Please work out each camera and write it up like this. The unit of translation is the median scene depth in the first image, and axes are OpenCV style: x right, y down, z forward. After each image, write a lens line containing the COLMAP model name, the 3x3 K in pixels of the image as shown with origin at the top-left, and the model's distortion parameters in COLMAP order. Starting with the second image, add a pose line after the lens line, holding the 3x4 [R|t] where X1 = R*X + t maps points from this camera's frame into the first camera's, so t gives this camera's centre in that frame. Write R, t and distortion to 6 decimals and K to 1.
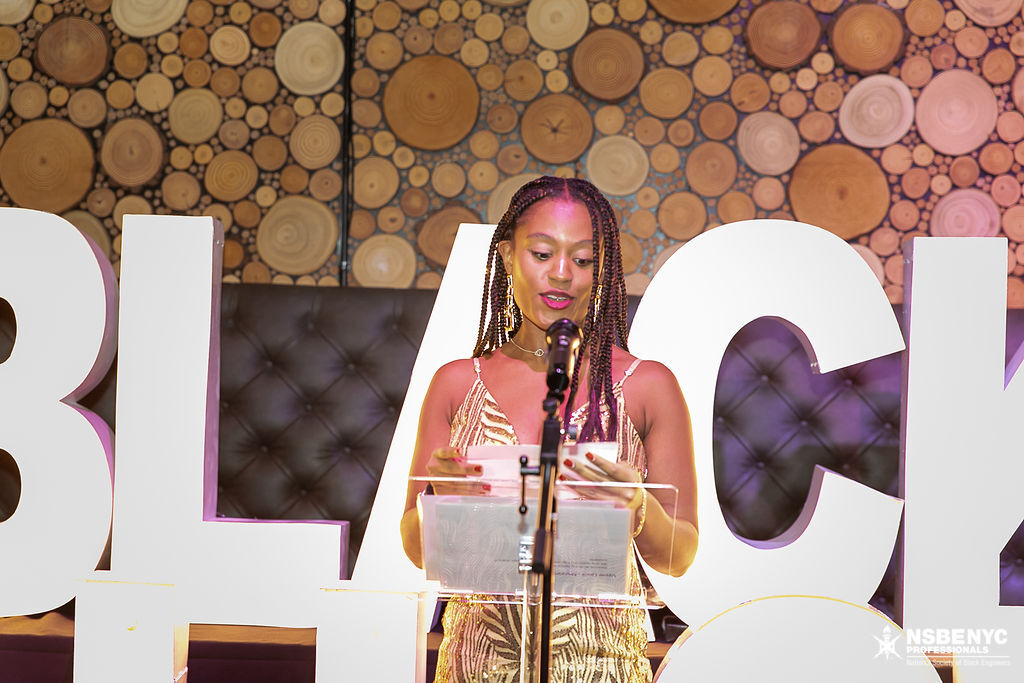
lens RADIAL K [[1910.7, 0, 512.0], [0, 1910.7, 341.5], [0, 0, 1]] dist [0.004406, -0.156526]
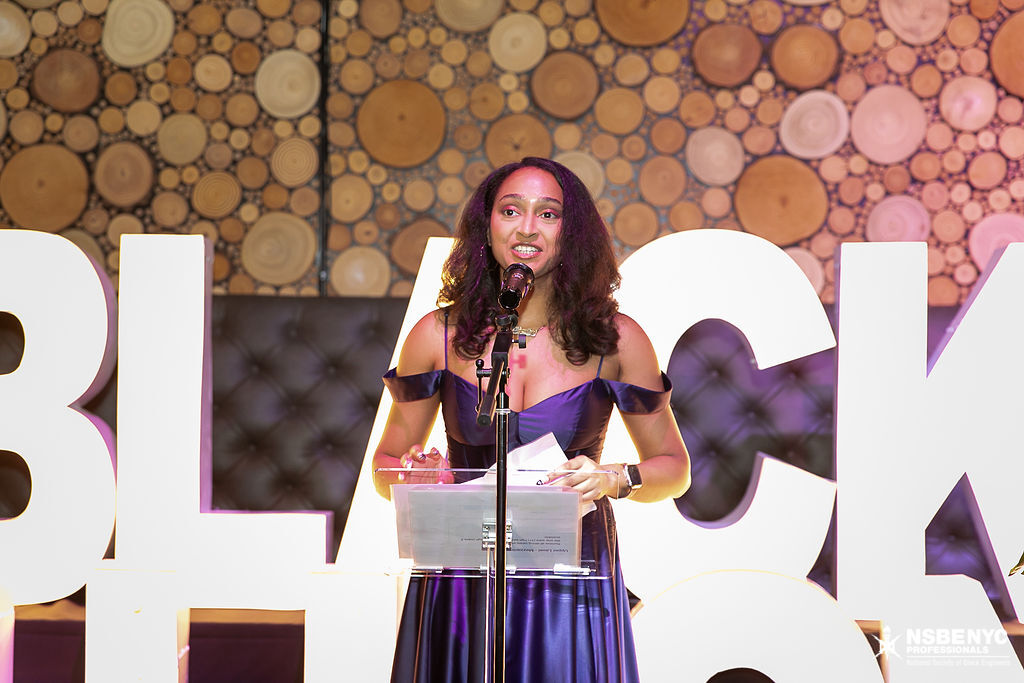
lens RADIAL K [[1910.7, 0, 512.0], [0, 1910.7, 341.5], [0, 0, 1]] dist [0.004406, -0.156526]
pose [[0.999776, -0.017746, 0.011549, 0.005338], [0.017729, 0.999842, 0.001581, -0.002784], [-0.011575, -0.001376, 0.999932, -0.076969]]
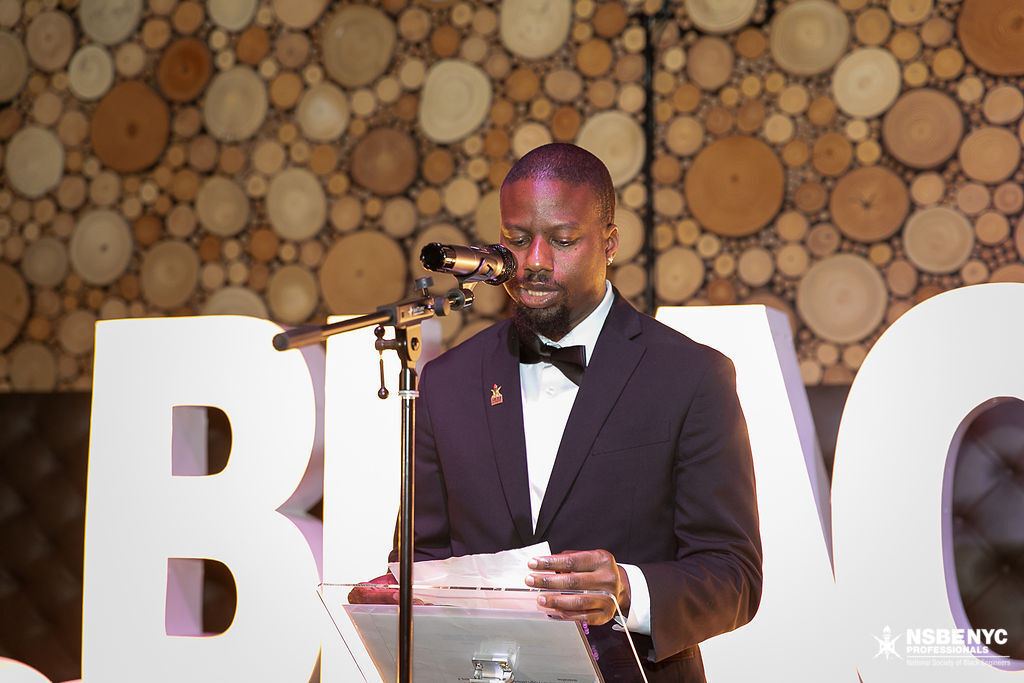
lens RADIAL K [[1910.7, 0, 512.0], [0, 1910.7, 341.5], [0, 0, 1]] dist [0.004406, -0.156526]
pose [[0.937904, -0.048269, -0.343519, 0.172471], [0.026776, 0.997391, -0.067041, 0.010523], [0.345859, 0.053679, 0.936750, 0.092019]]
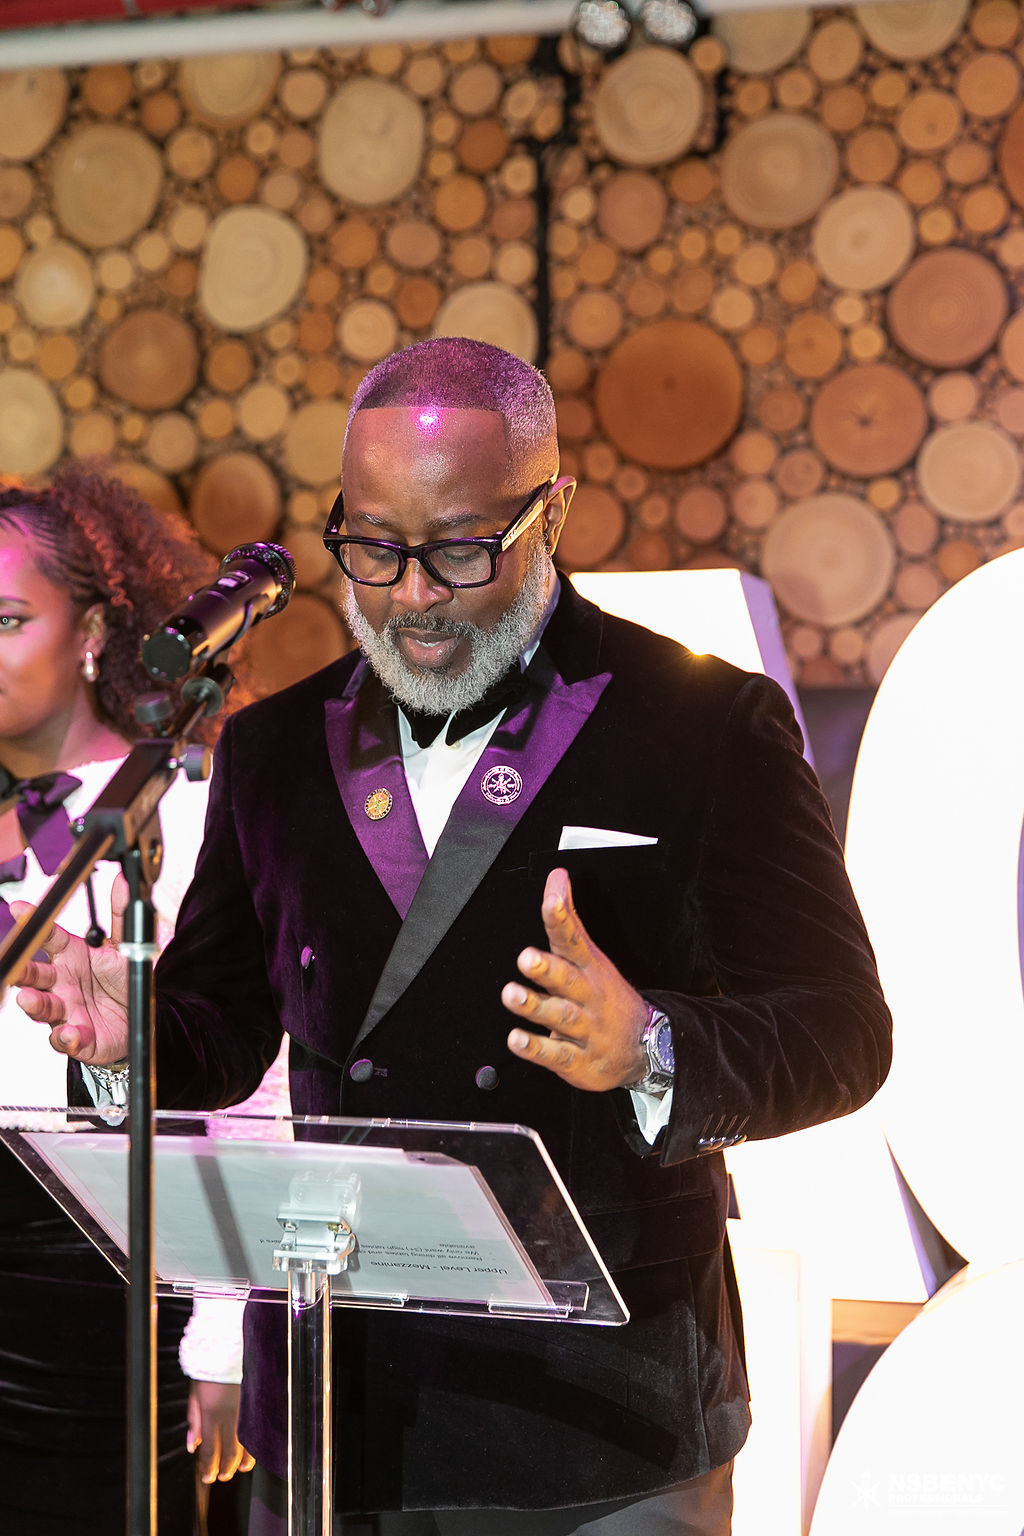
lens RADIAL K [[2396.2, 0, 536.7], [0, 2396.2, 745.8], [0, 0, 1]] dist [-0.000255, -0.040116]
pose [[0.961598, -0.040049, -0.271523, 0.125673], [0.038363, 0.999198, -0.011515, -0.001465], [0.271766, 0.000656, 0.962363, 0.226636]]
